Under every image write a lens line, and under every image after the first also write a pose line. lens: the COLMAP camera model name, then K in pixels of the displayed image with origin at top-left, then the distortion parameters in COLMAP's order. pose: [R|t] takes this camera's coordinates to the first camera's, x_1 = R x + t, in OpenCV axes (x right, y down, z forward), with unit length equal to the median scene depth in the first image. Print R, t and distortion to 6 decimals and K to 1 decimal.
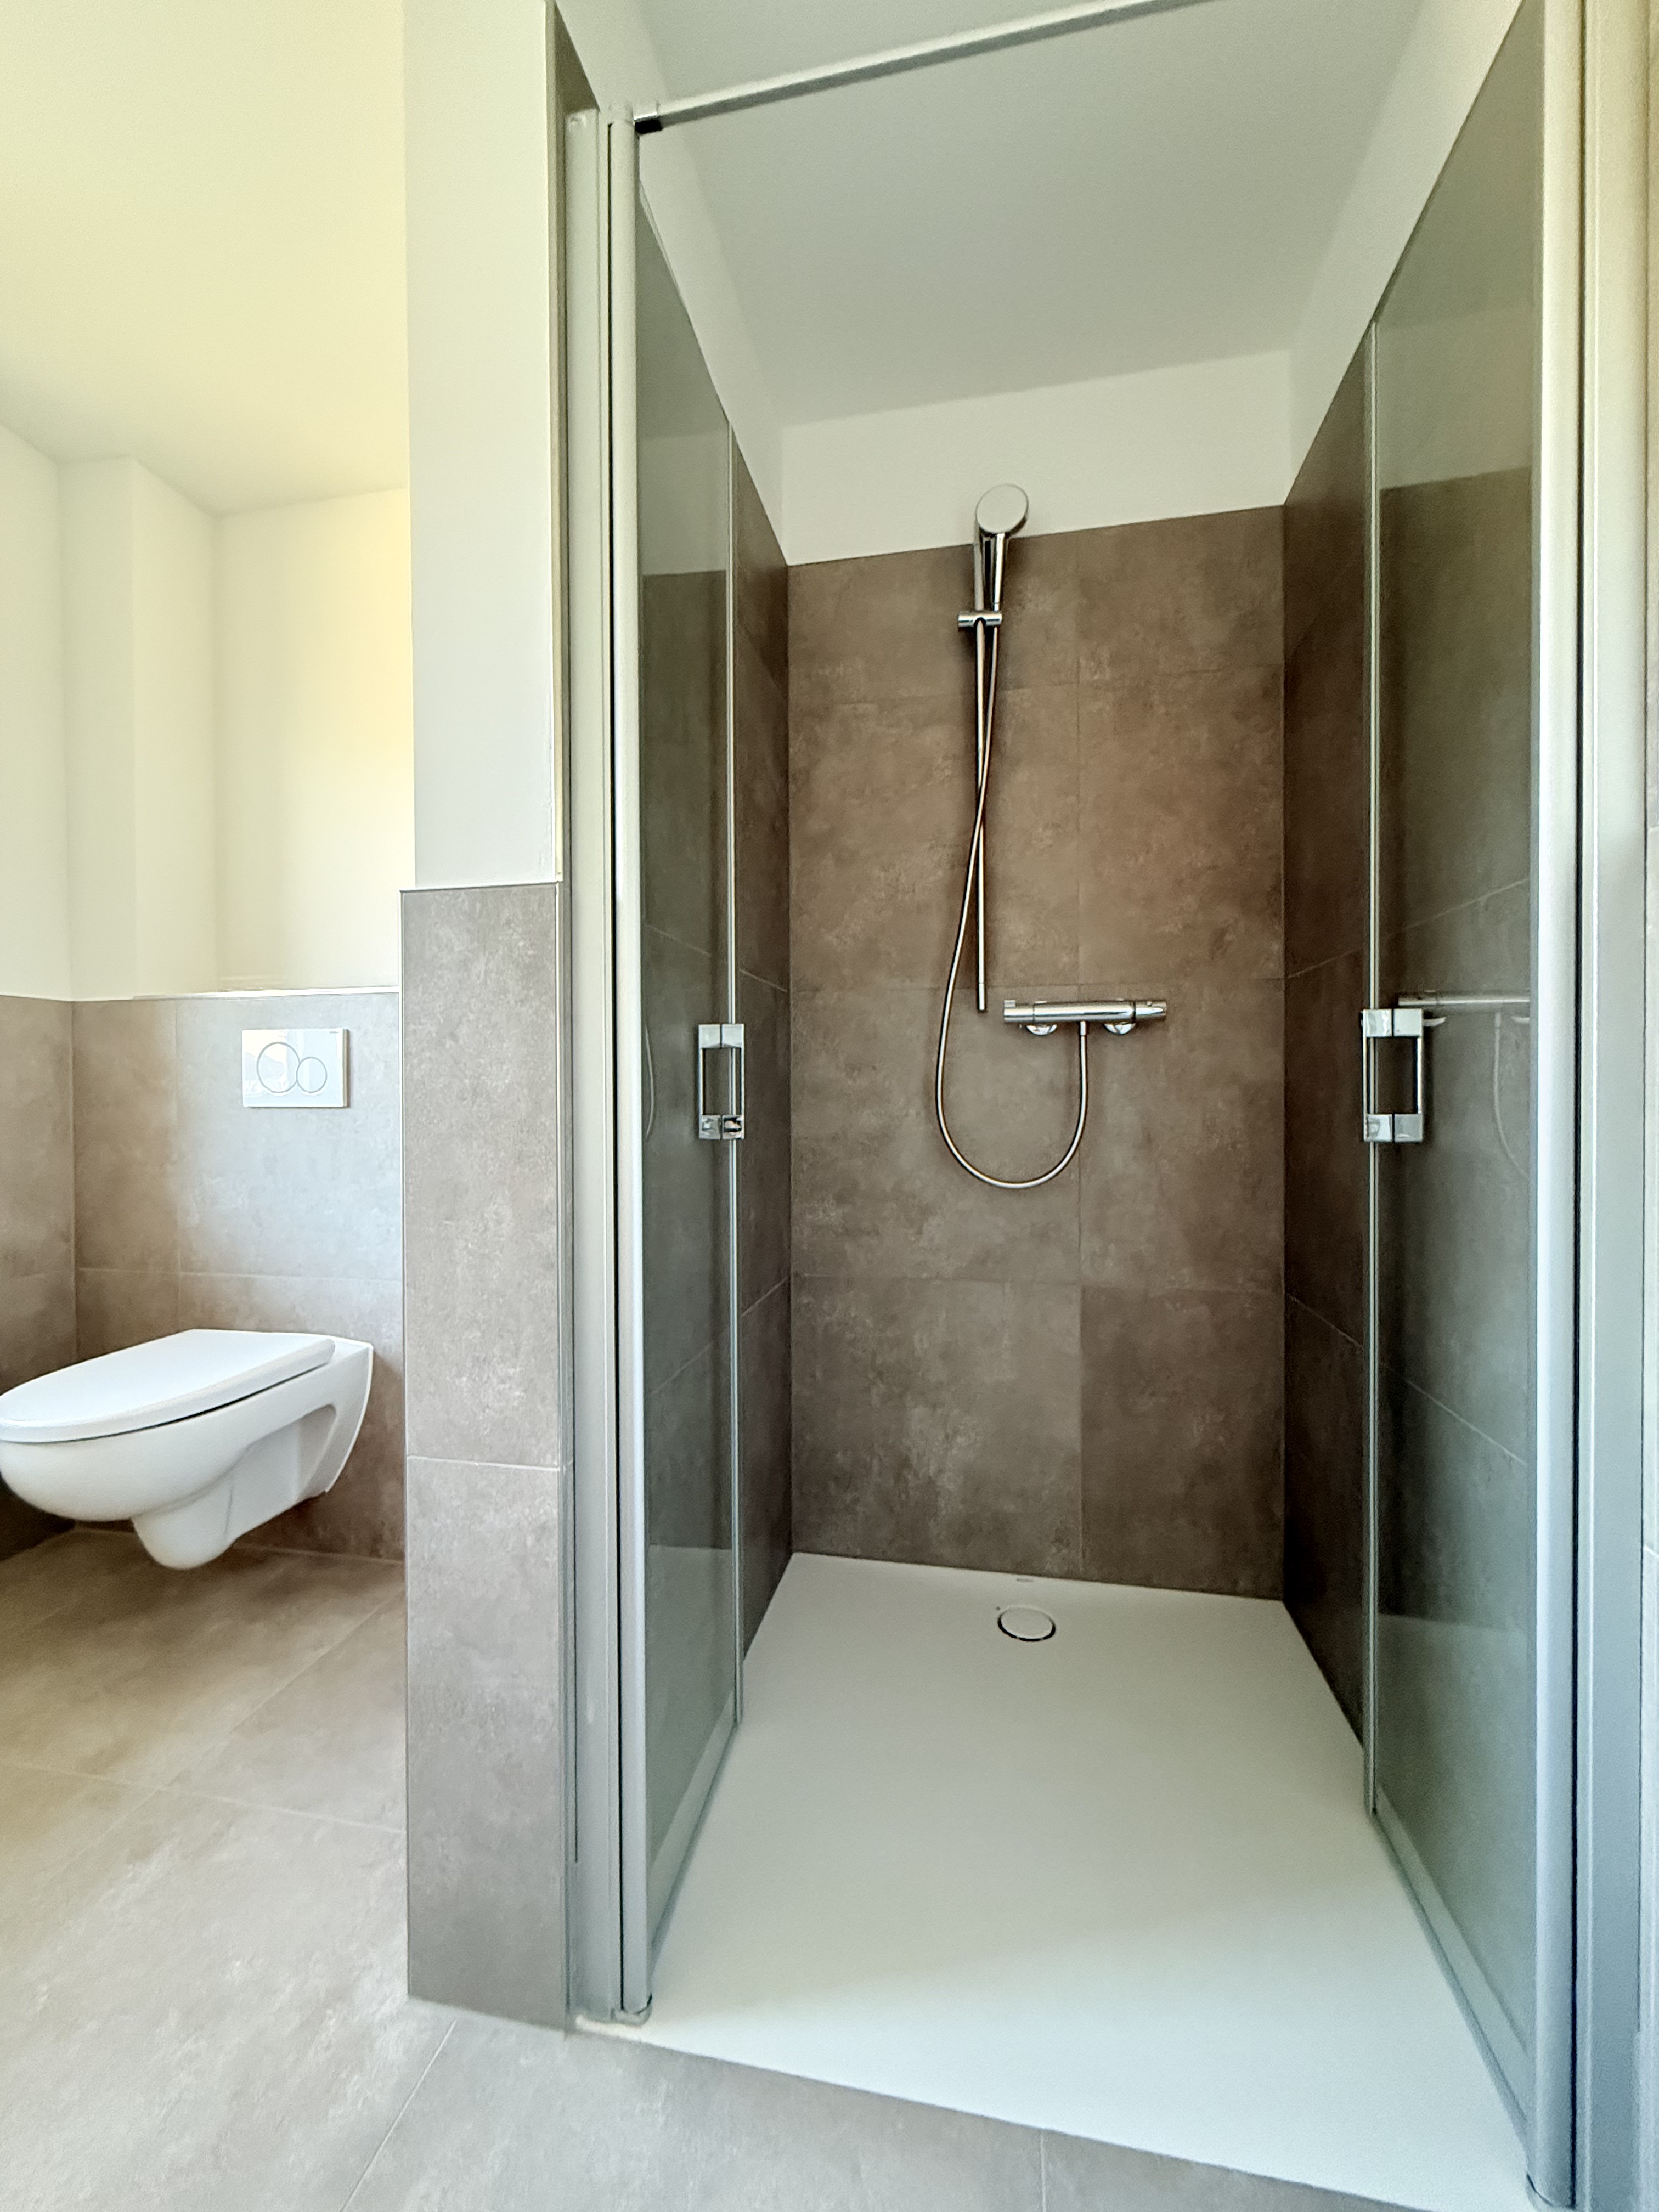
lens RADIAL K [[886.9, 0, 829.5], [0, 886.9, 1106.0], [0, 0, 1]] dist [0.000162, 0.000412]
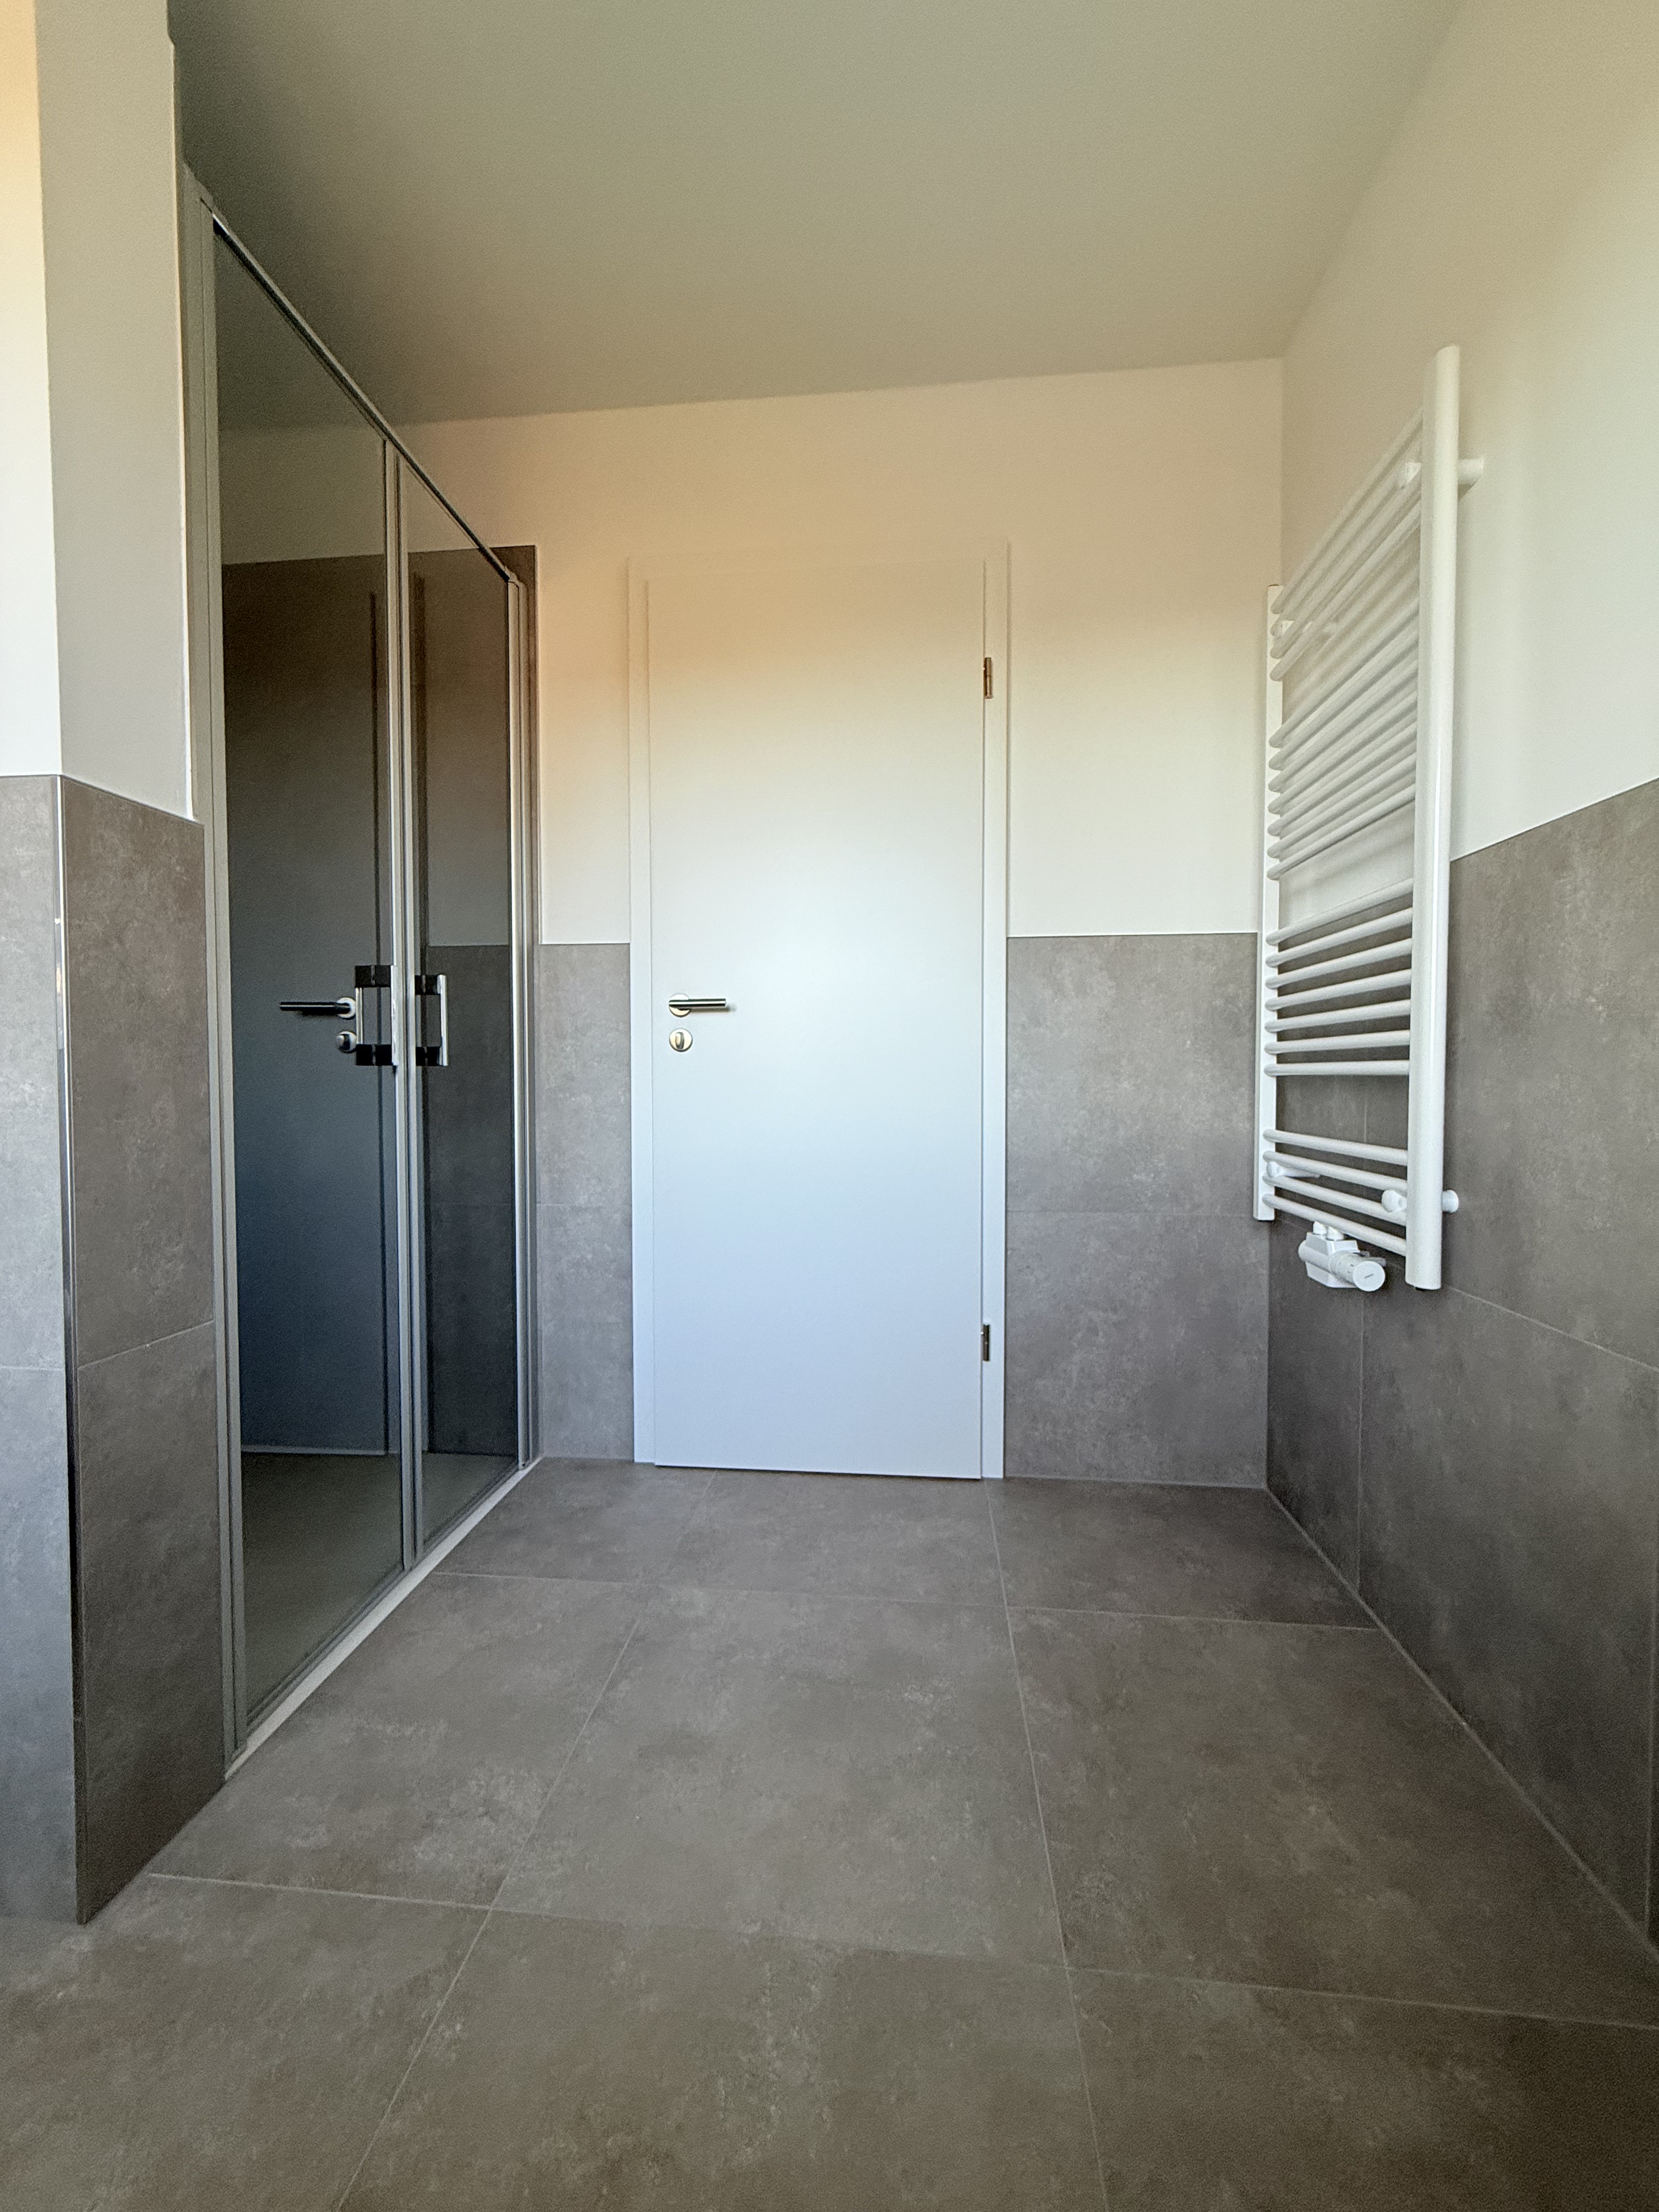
lens RADIAL K [[886.9, 0, 829.5], [0, 886.9, 1106.0], [0, 0, 1]] dist [0.000162, 0.000412]
pose [[-0.095812, -0.029945, 0.994949, -1.537456], [0.013579, 0.999415, 0.031387, 0.093778], [-0.995307, 0.016517, -0.095349, 0.280689]]
